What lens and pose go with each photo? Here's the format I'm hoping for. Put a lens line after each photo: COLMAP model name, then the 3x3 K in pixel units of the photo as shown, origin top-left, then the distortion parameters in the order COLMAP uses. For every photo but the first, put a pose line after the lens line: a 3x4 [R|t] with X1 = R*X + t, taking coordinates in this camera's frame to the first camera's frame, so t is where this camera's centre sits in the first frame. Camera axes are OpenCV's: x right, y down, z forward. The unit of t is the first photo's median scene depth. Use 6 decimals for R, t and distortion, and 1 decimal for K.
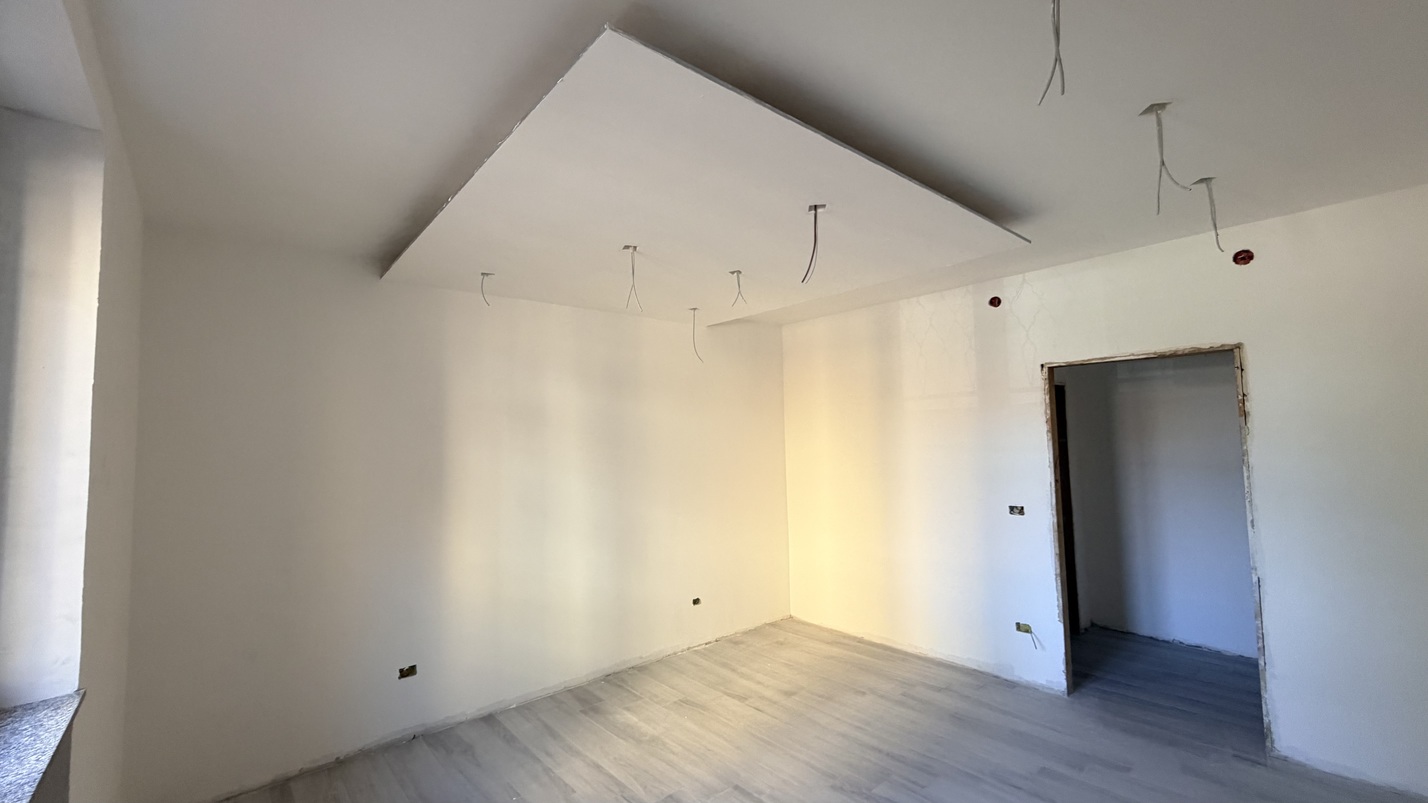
lens RADIAL K [[571.1, 0, 711.5], [0, 571.1, 403.2], [0, 0, 1]] dist [0.000877, -0.000178]
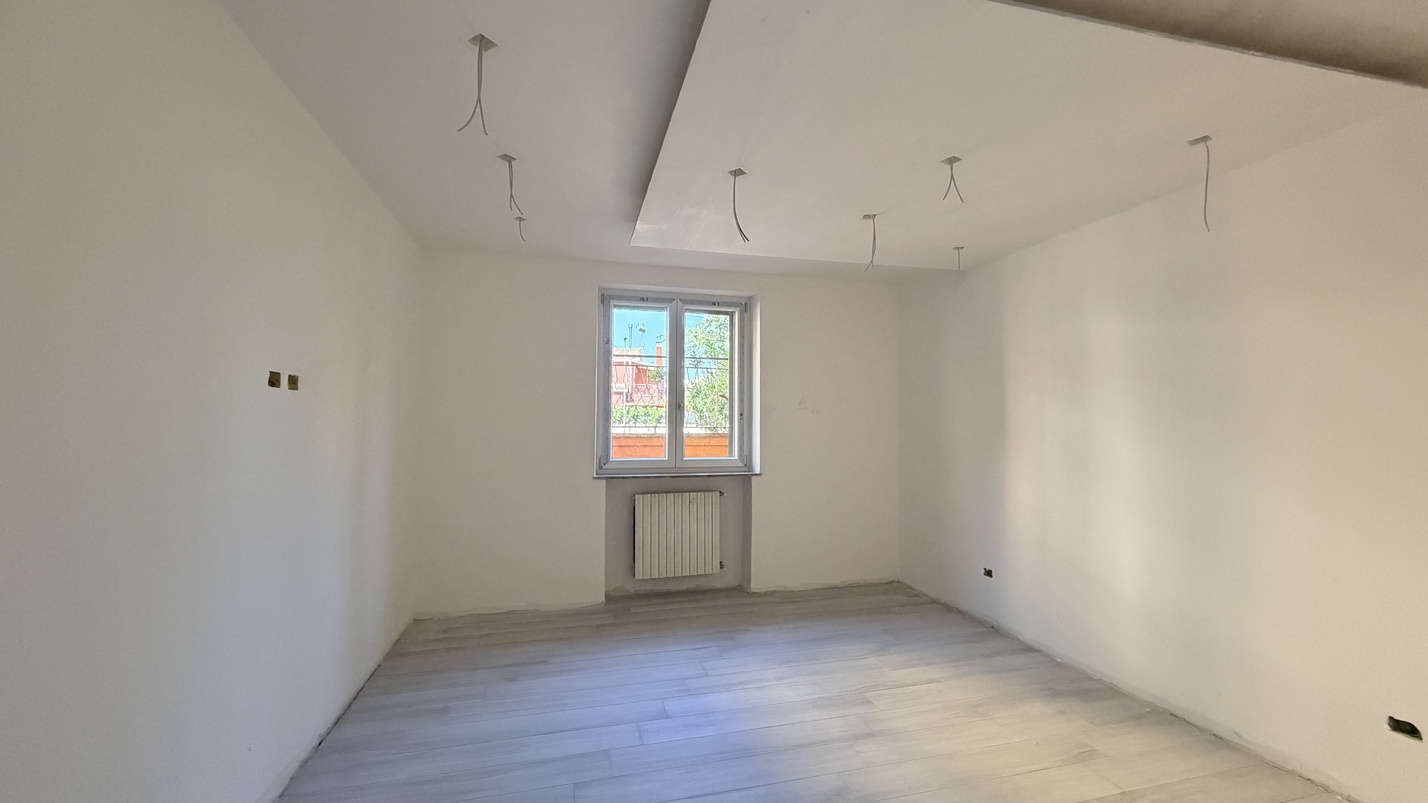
lens RADIAL K [[571.1, 0, 711.5], [0, 571.1, 403.2], [0, 0, 1]] dist [0.000877, -0.000178]
pose [[-0.447039, -0.014841, -0.894391, 0.828938], [0.062808, 0.996874, -0.047934, 0.108971], [0.892307, -0.077603, -0.444710, 0.978381]]
